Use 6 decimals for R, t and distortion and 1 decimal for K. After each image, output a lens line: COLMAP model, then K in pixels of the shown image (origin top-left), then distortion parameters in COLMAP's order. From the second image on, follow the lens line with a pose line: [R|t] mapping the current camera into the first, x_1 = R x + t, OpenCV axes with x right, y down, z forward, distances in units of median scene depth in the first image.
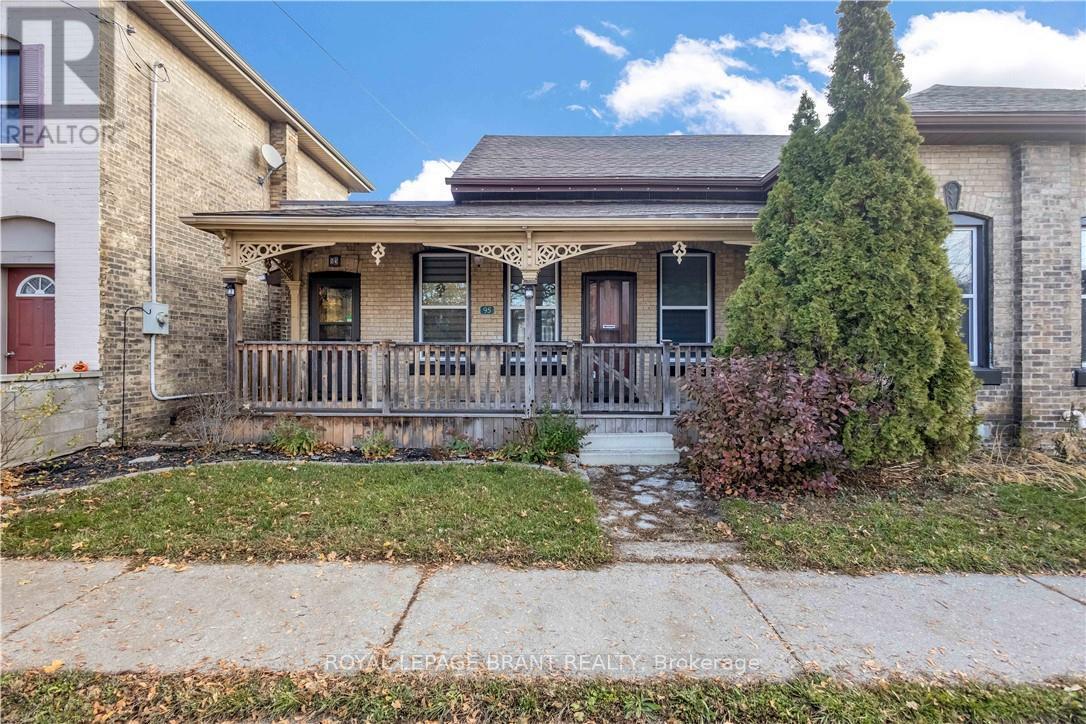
lens RADIAL K [[512.2, 0, 544.1], [0, 512.2, 356.0], [0, 0, 1]] dist [0.011817, -0.000414]
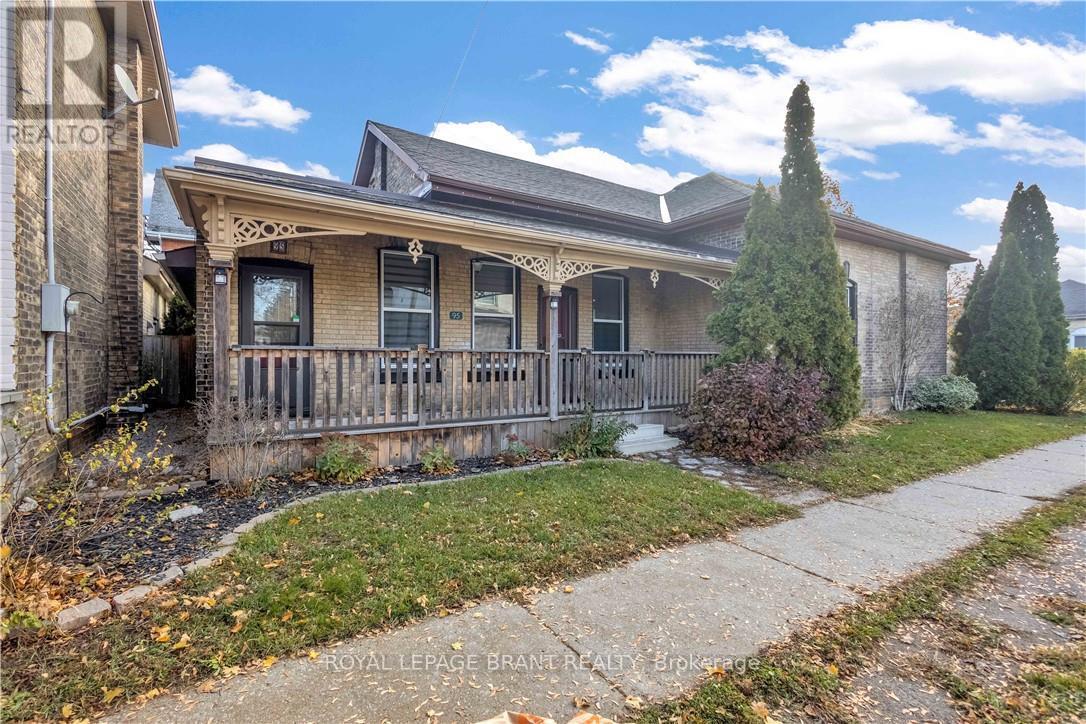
lens RADIAL K [[512.2, 0, 544.1], [0, 512.2, 356.0], [0, 0, 1]] dist [0.011817, -0.000414]
pose [[0.827692, 0.000675, 0.561183, -0.645379], [0.003845, 0.999969, -0.006874, -0.006104], [-0.561170, 0.007847, 0.827663, 0.119356]]
